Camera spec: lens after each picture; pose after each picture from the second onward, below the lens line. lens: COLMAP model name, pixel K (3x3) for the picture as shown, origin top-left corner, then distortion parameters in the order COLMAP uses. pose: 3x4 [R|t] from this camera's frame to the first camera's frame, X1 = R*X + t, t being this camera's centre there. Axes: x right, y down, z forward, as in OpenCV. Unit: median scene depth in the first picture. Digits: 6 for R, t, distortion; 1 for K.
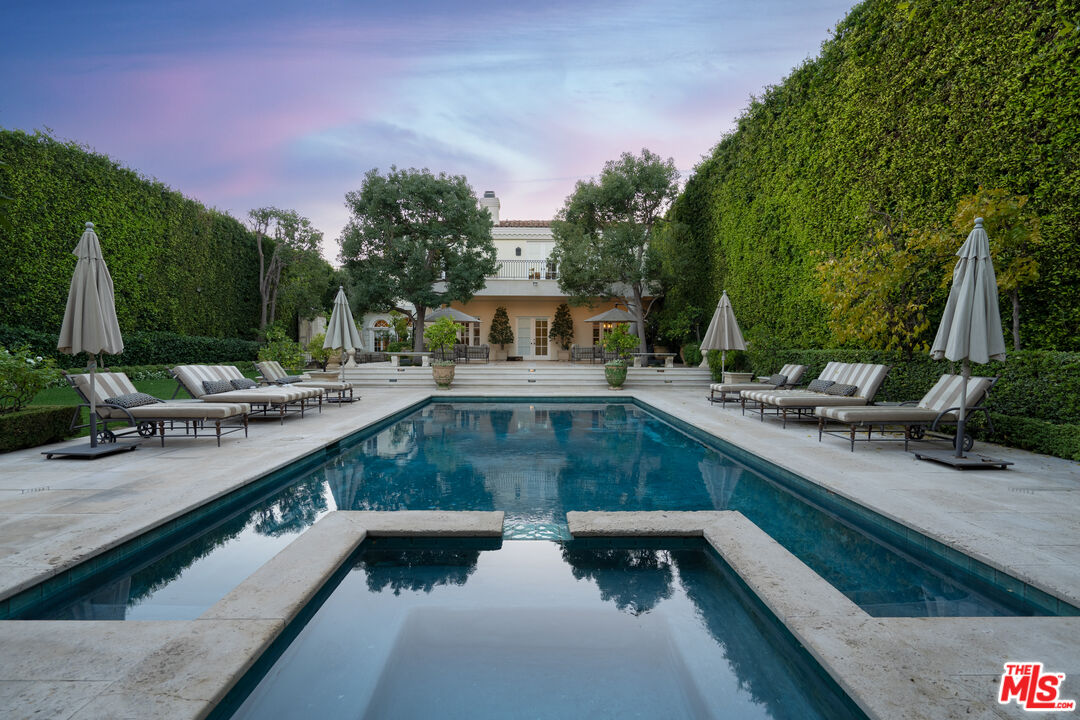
lens RADIAL K [[482.9, 0, 537.8], [0, 482.9, 358.2], [0, 0, 1]] dist [-0.001662, 0.000963]
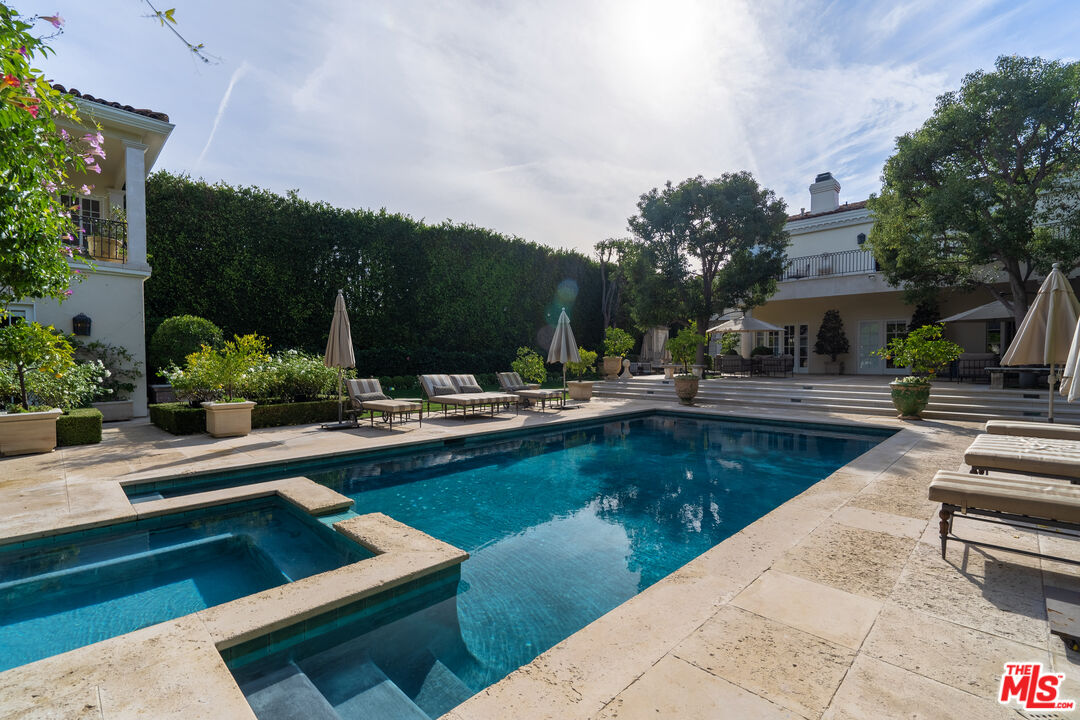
lens RADIAL K [[482.9, 0, 539.3], [0, 482.9, 360.3], [0, 0, 1]] dist [-0.001662, 0.000963]
pose [[0.704664, 0.000333, -0.709541, 0.217547], [-0.011478, 0.999874, -0.010929, -0.006566], [0.709448, 0.015846, 0.704580, 0.087146]]
